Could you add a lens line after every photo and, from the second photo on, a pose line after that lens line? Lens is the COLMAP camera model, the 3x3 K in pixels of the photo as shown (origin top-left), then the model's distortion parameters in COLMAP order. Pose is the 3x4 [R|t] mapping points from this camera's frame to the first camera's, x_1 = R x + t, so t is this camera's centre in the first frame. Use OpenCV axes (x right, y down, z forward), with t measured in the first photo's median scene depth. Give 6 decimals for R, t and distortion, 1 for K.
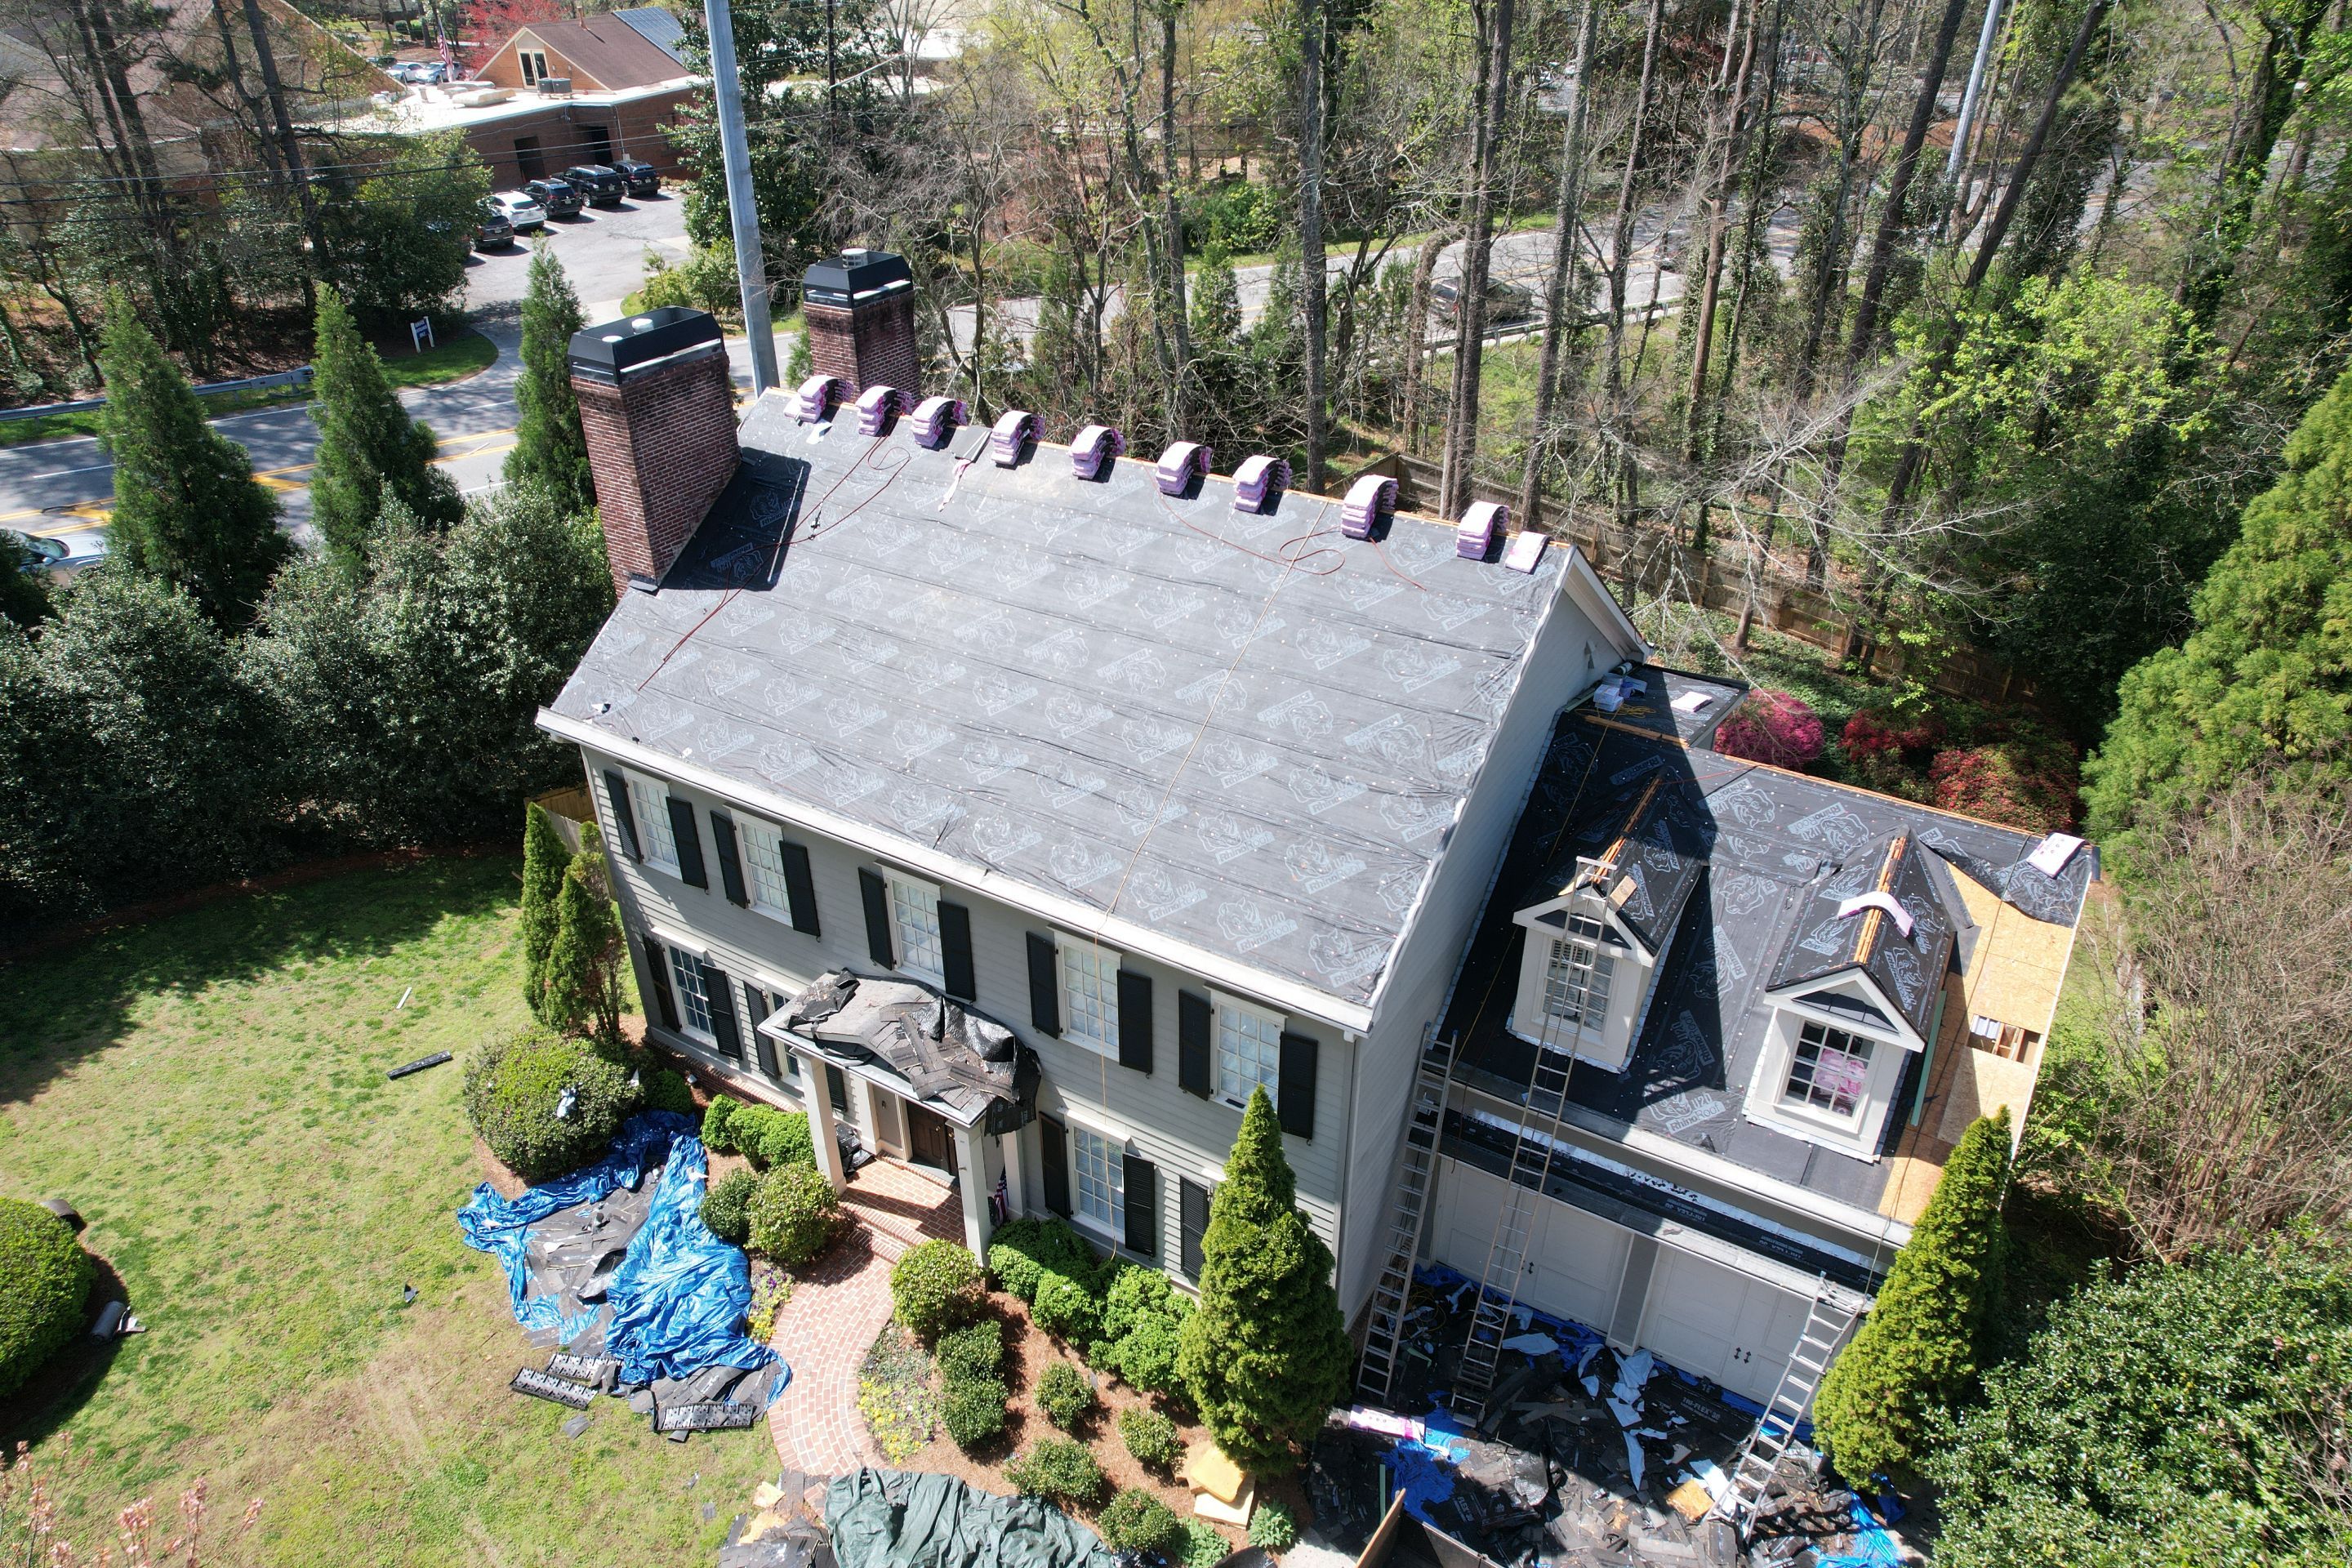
lens RADIAL K [[1510.5, 0, 1178.6], [0, 1510.5, 783.3], [0, 0, 1]] dist [-0.083445, 0.078463]
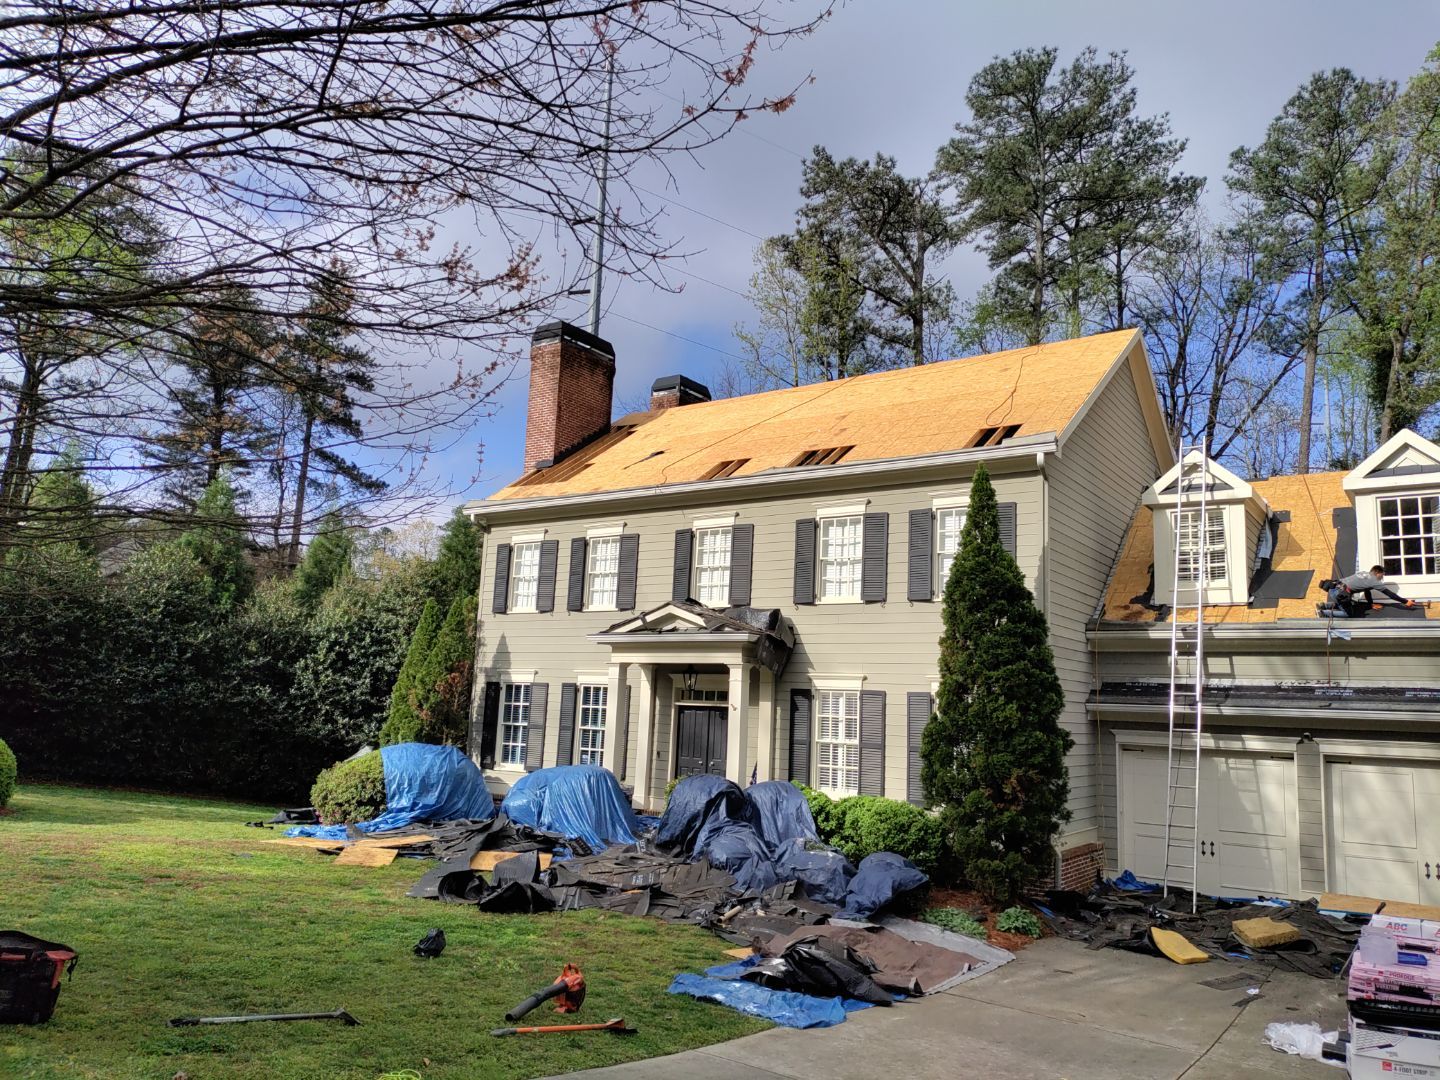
lens RADIAL K [[1042.7, 0, 733.2], [0, 1042.7, 535.2], [0, 0, 1]] dist [0.070852, -0.088672]
pose [[0.997534, 0.030811, -0.063054, -0.082316], [-0.064406, 0.758797, -0.648135, 0.644860], [0.027875, 0.650598, 0.758910, 0.203977]]
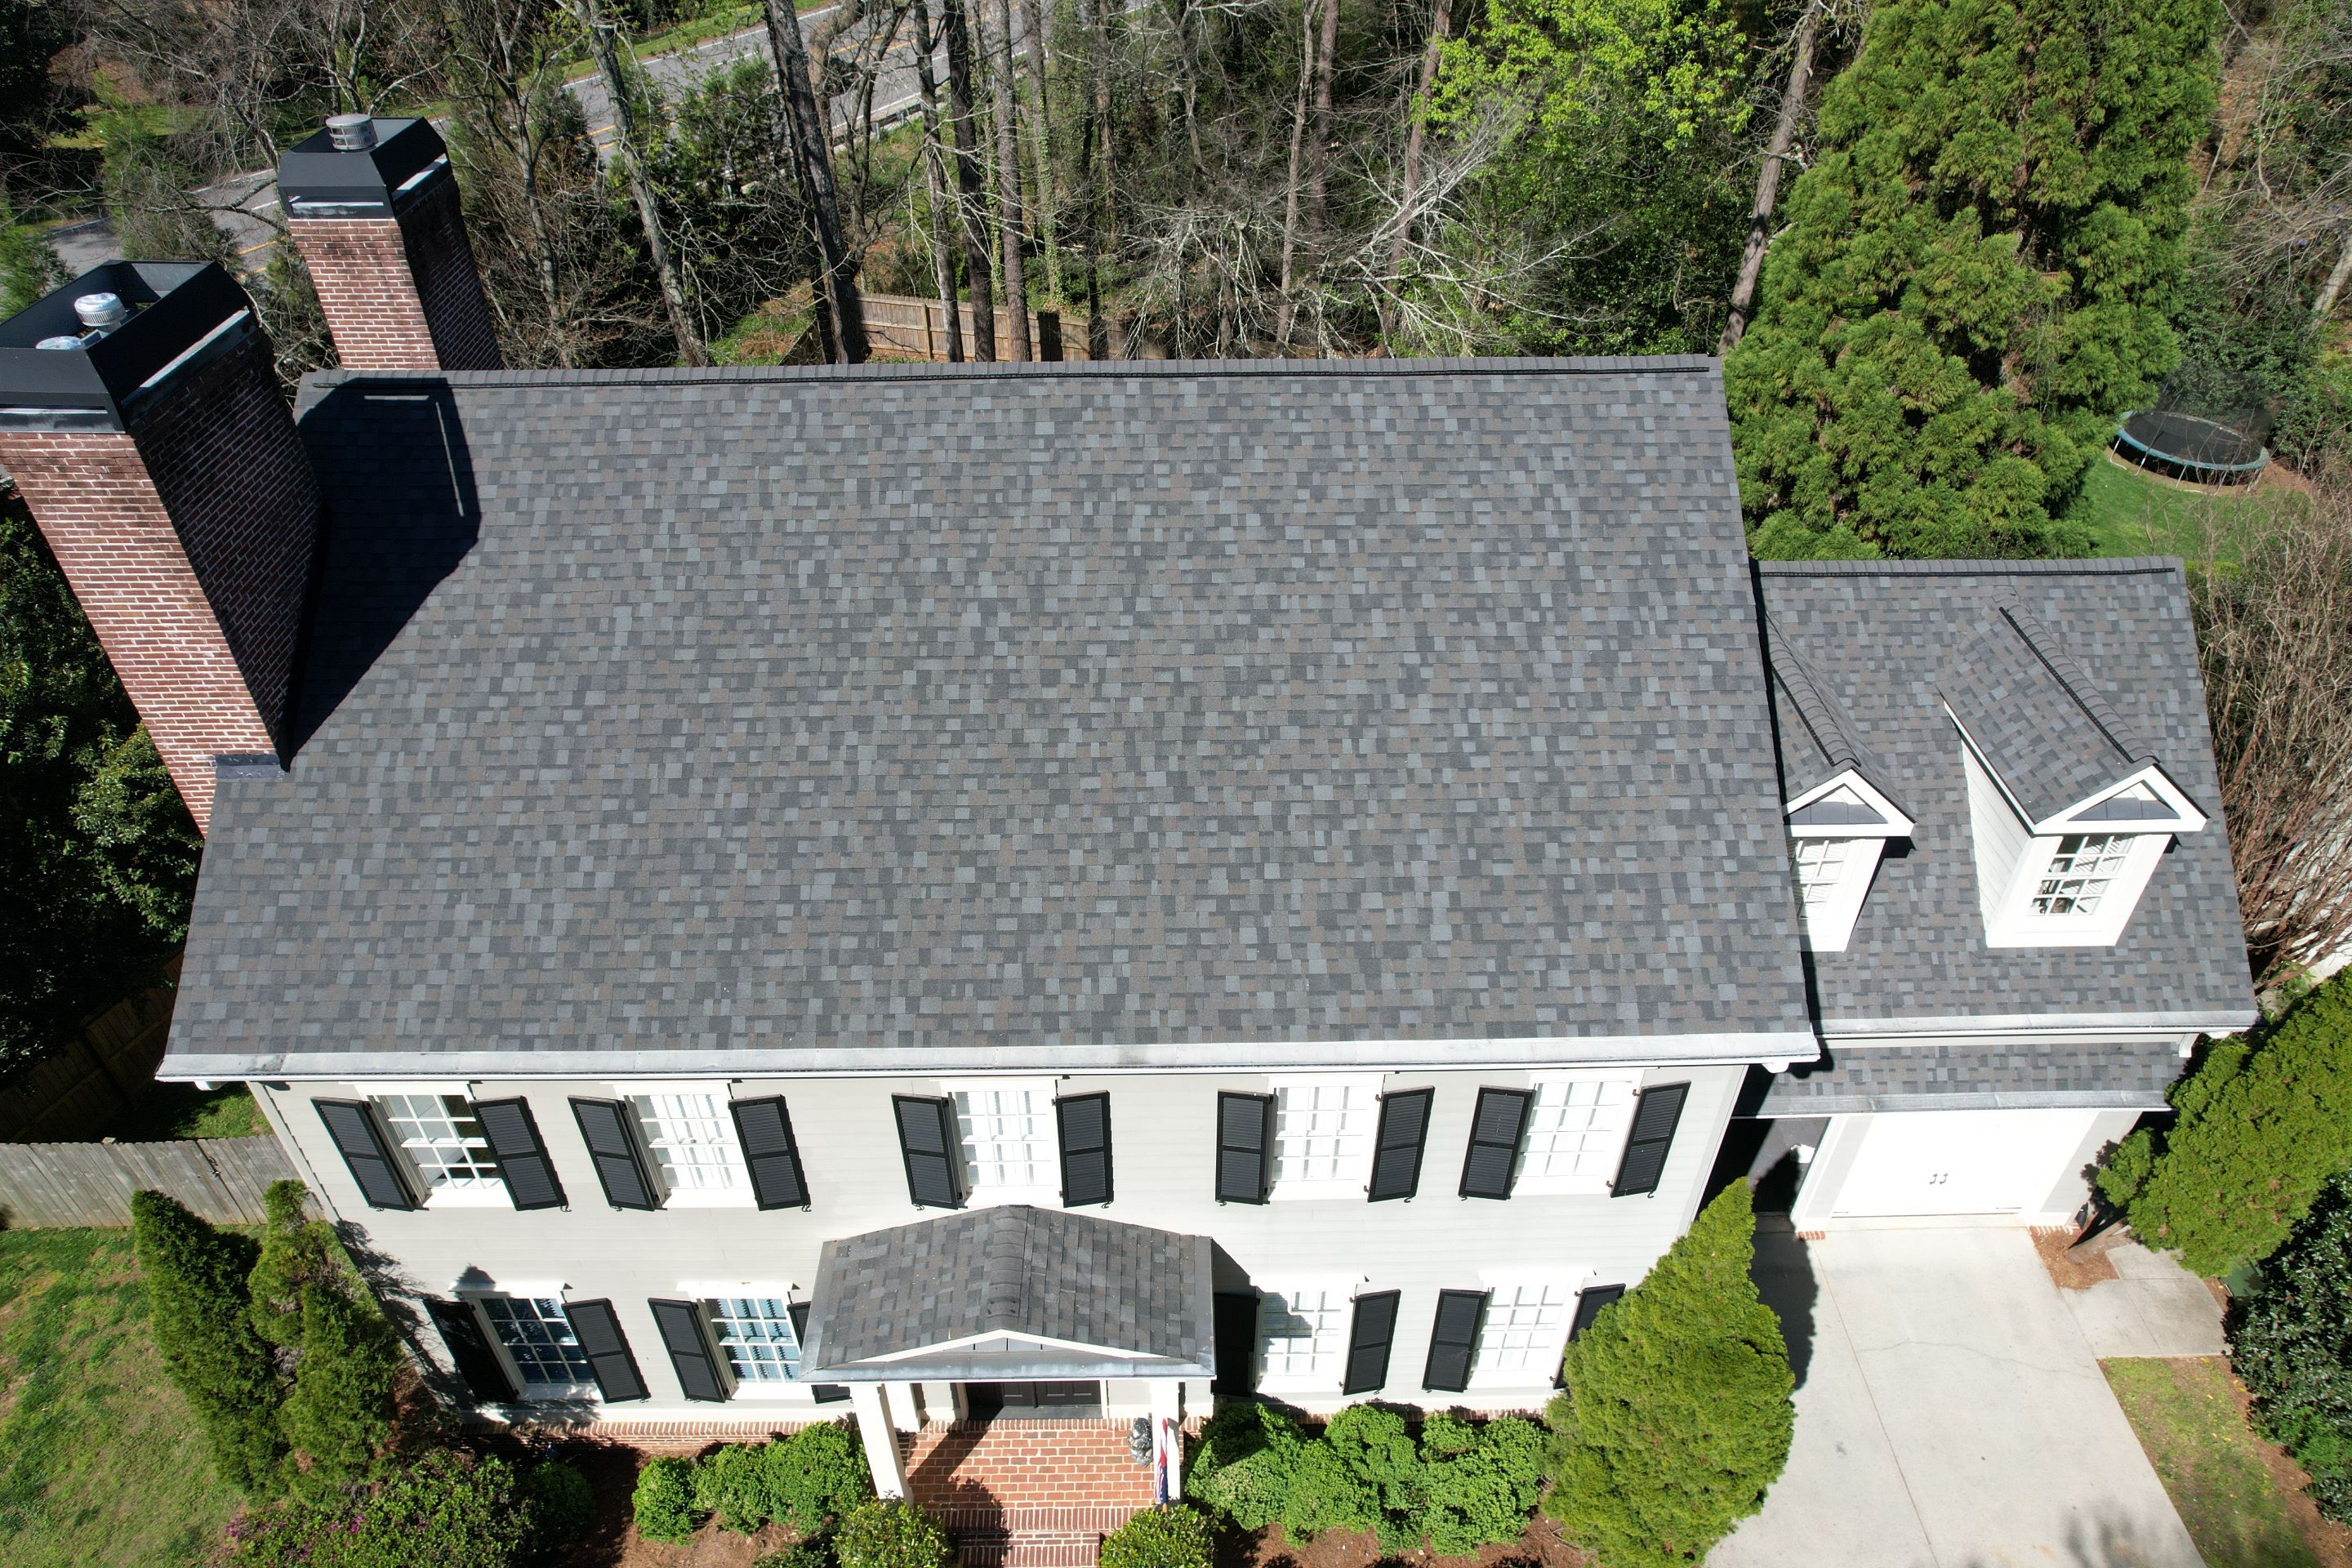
lens RADIAL K [[1514.1, 0, 1179.5], [0, 1514.1, 779.2], [0, 0, 1]] dist [-0.085731, 0.082252]
pose [[0.847582, -0.324722, 0.419714, -0.298854], [0.274113, 0.945141, 0.177681, -0.134091], [-0.454386, -0.035550, 0.890095, 0.343243]]
